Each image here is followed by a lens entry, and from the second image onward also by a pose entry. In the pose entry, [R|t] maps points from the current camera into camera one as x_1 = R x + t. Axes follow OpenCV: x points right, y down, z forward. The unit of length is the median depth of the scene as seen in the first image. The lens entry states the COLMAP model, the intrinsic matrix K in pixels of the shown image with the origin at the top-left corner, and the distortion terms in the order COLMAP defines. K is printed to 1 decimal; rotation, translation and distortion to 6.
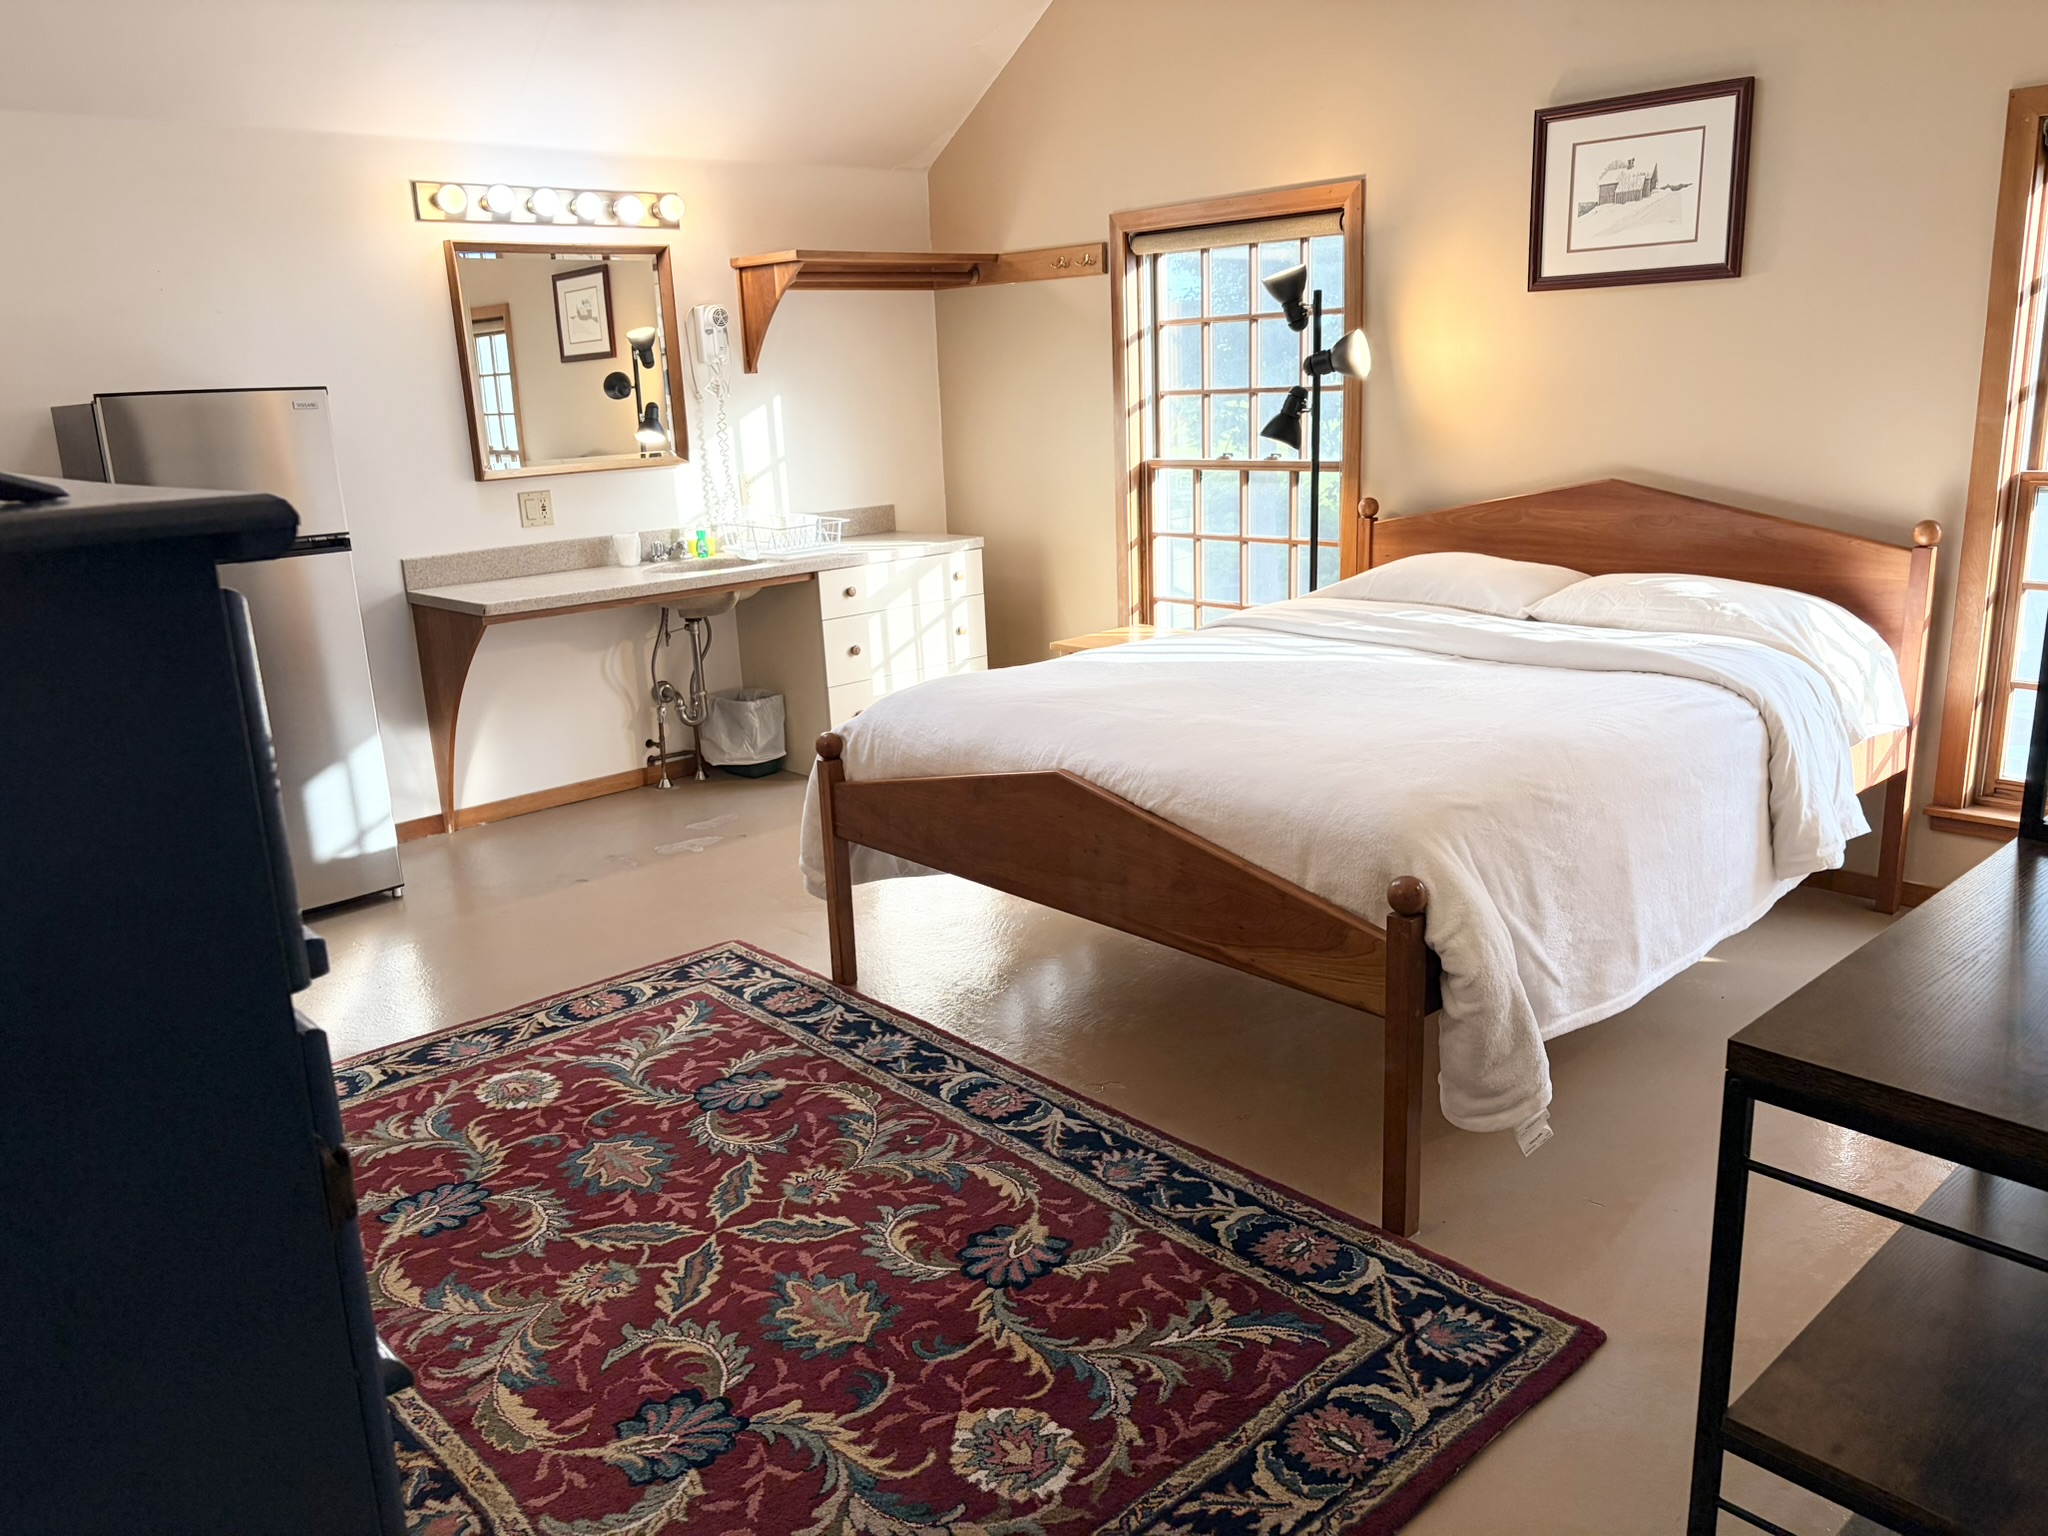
lens RADIAL K [[1543.3, 0, 1031.8], [0, 1543.3, 756.9], [0, 0, 1]] dist [0.041132, -0.040365]
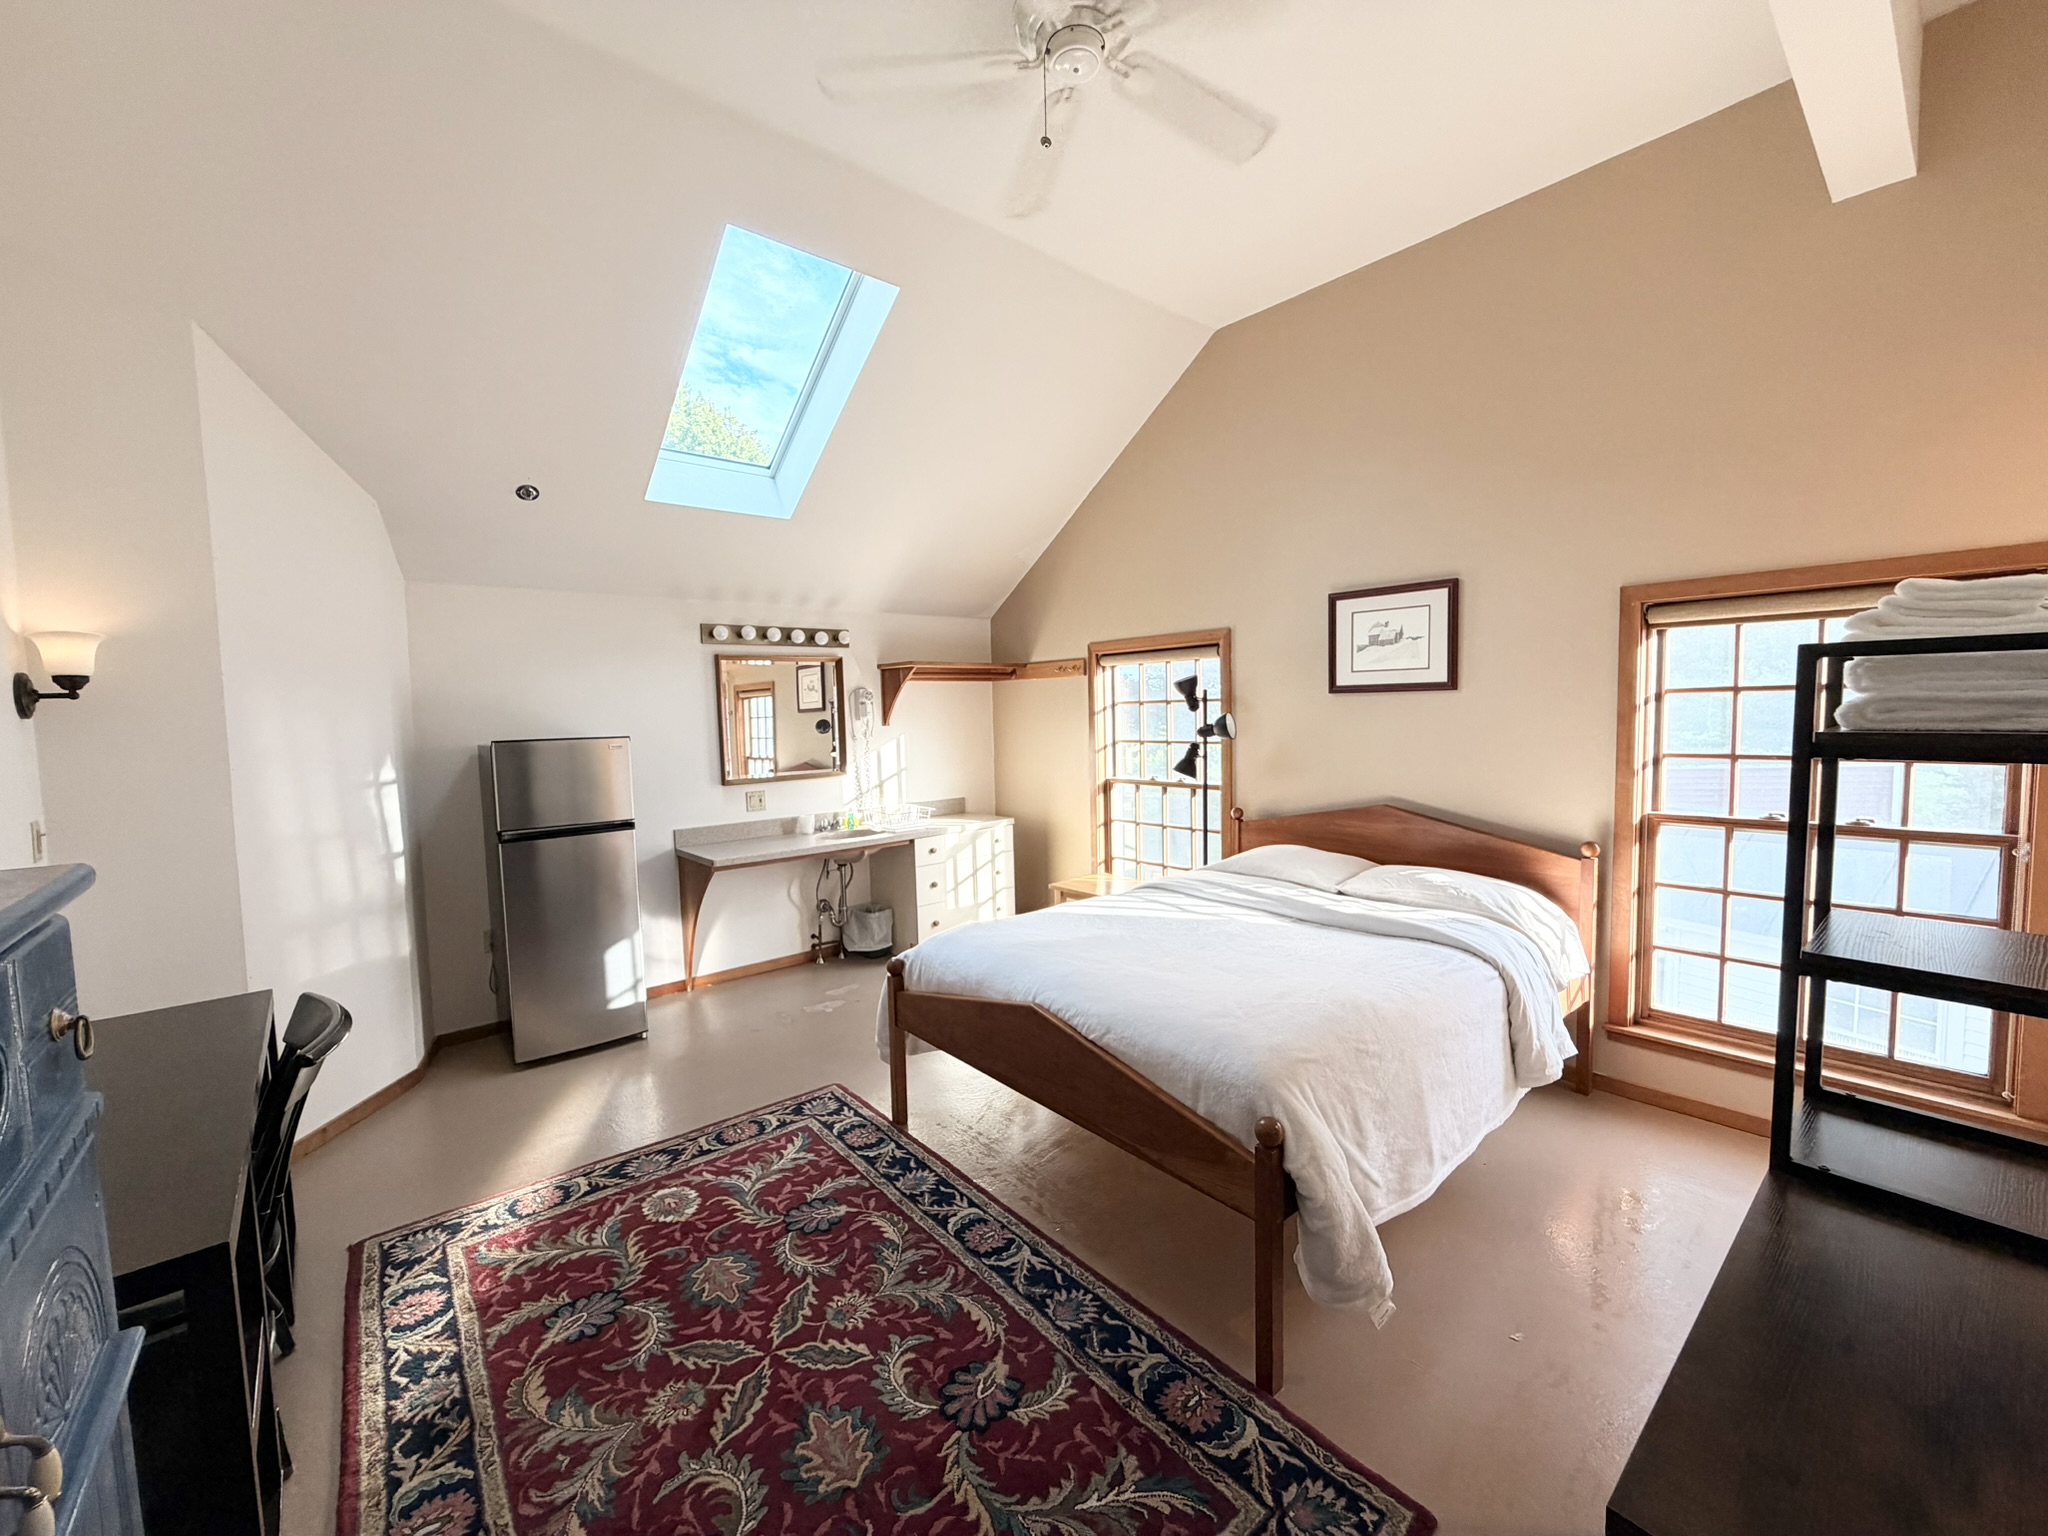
lens RADIAL K [[815.8, 0, 1024.5], [0, 815.8, 759.4], [0, 0, 1]] dist [-0.003916, 0.001262]
pose [[0.998757, 0.020486, -0.045439, 0.033438], [-0.028441, 0.982884, -0.182015, -0.066616], [0.040932, 0.183081, 0.982245, 0.143222]]
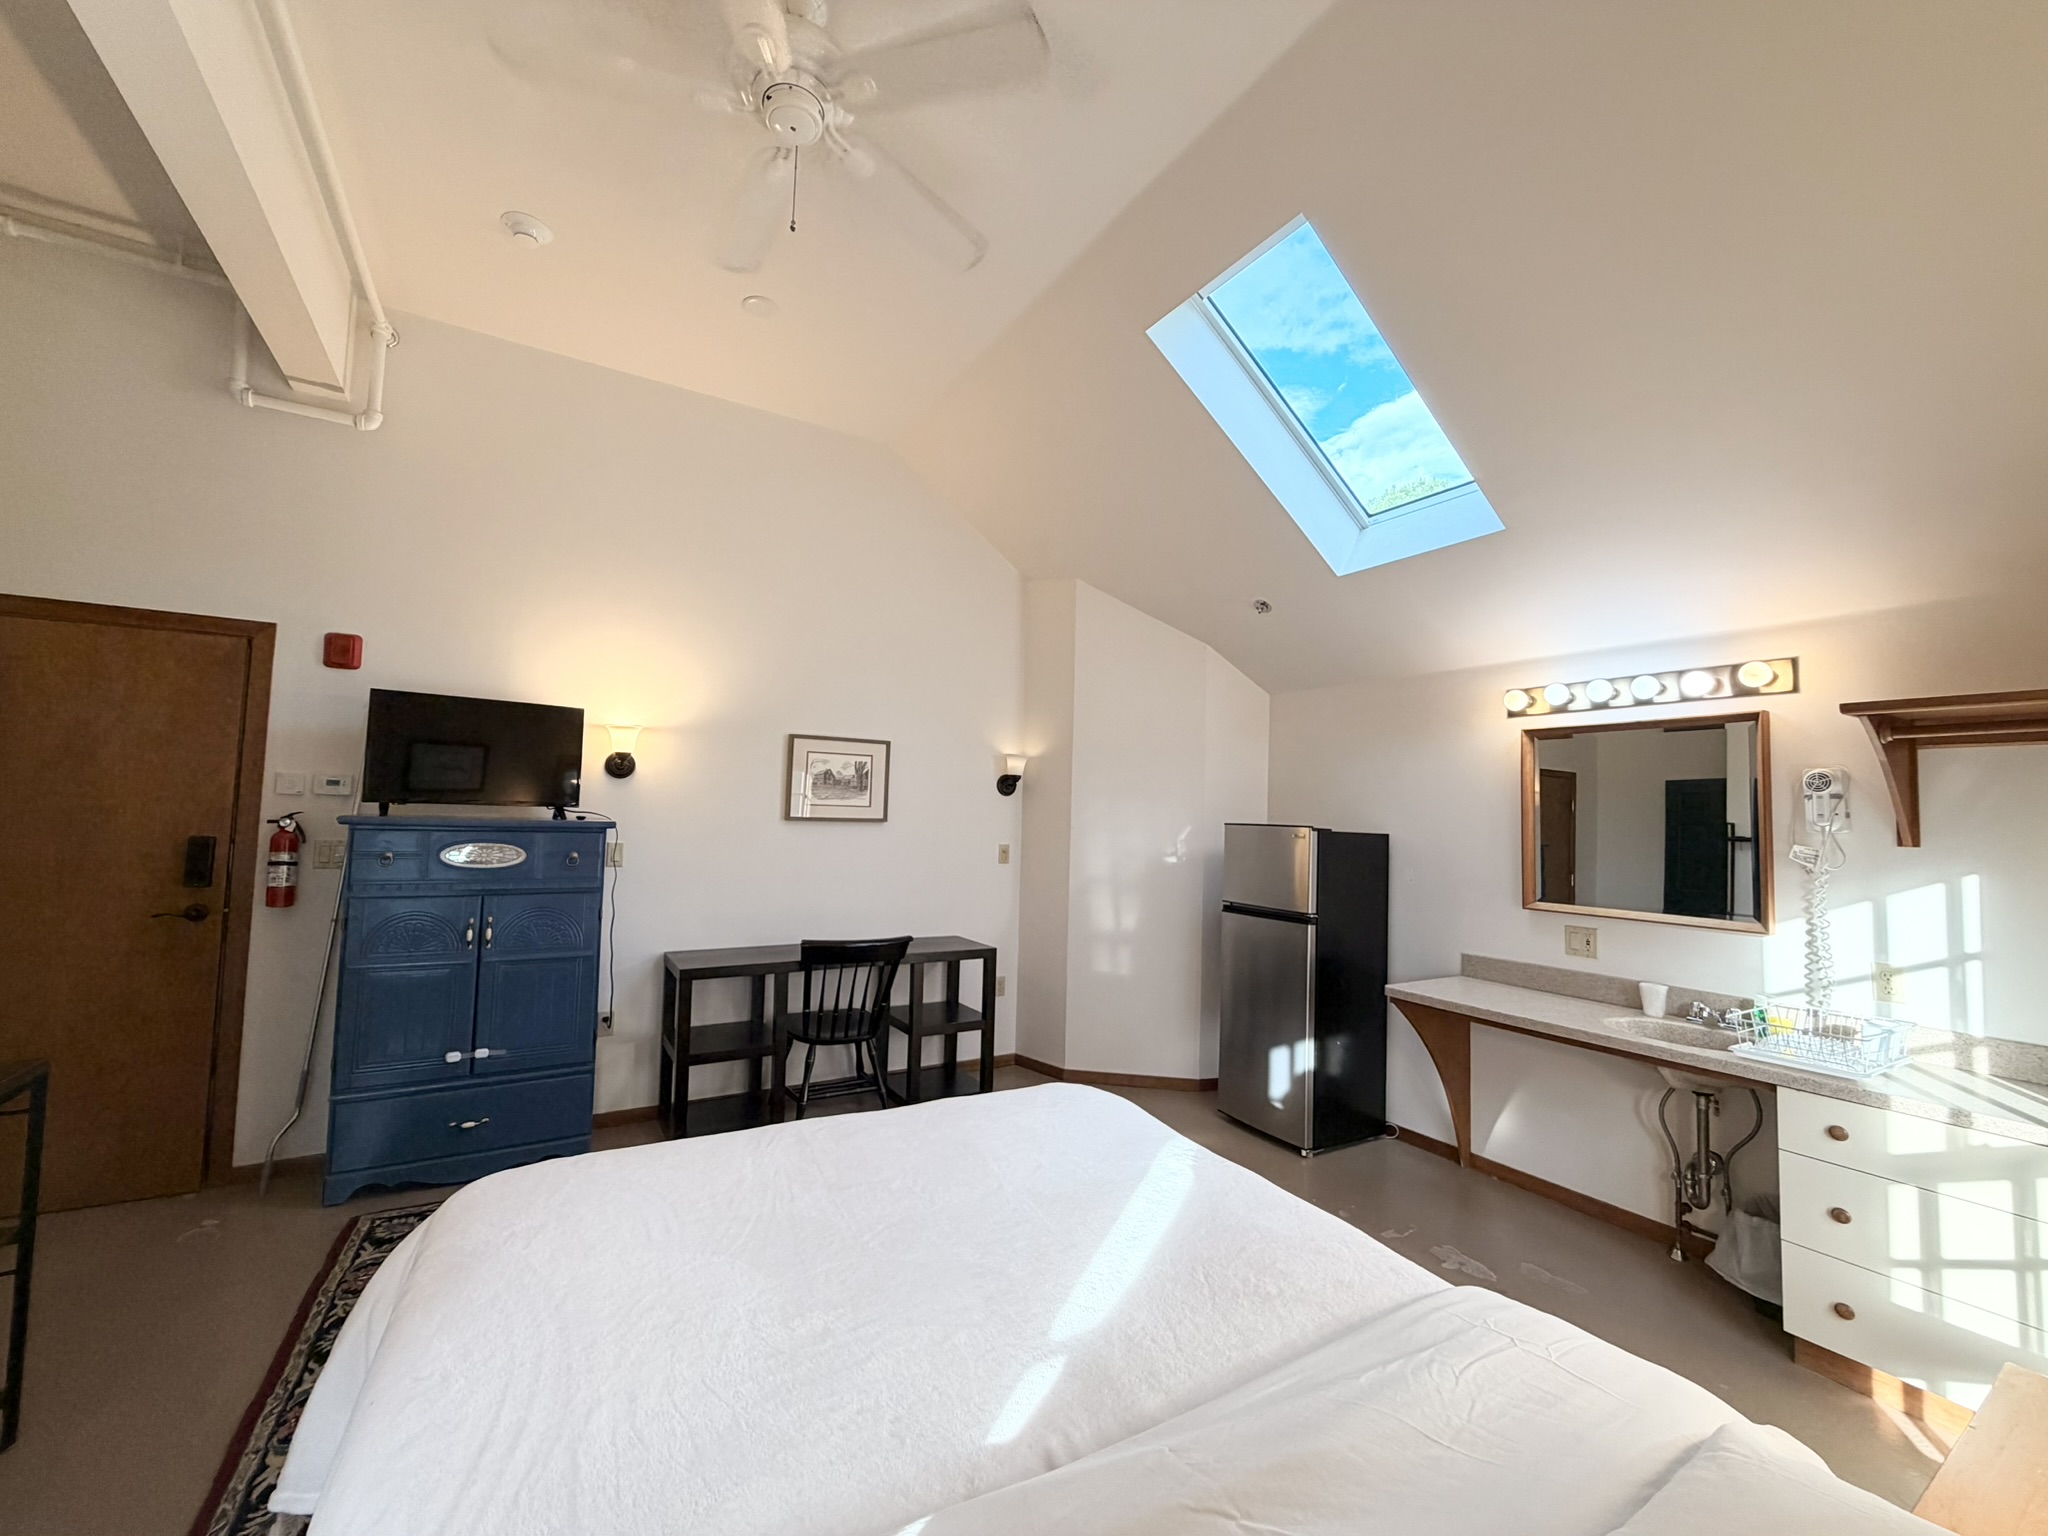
lens RADIAL K [[815.8, 0, 1020.7], [0, 815.8, 768.2], [0, 0, 1]] dist [-0.003916, 0.001262]
pose [[-0.214150, -0.023522, -0.976517, 0.534948], [-0.259514, 0.965153, 0.033663, -0.281504], [0.941697, 0.260629, -0.212792, 1.002505]]
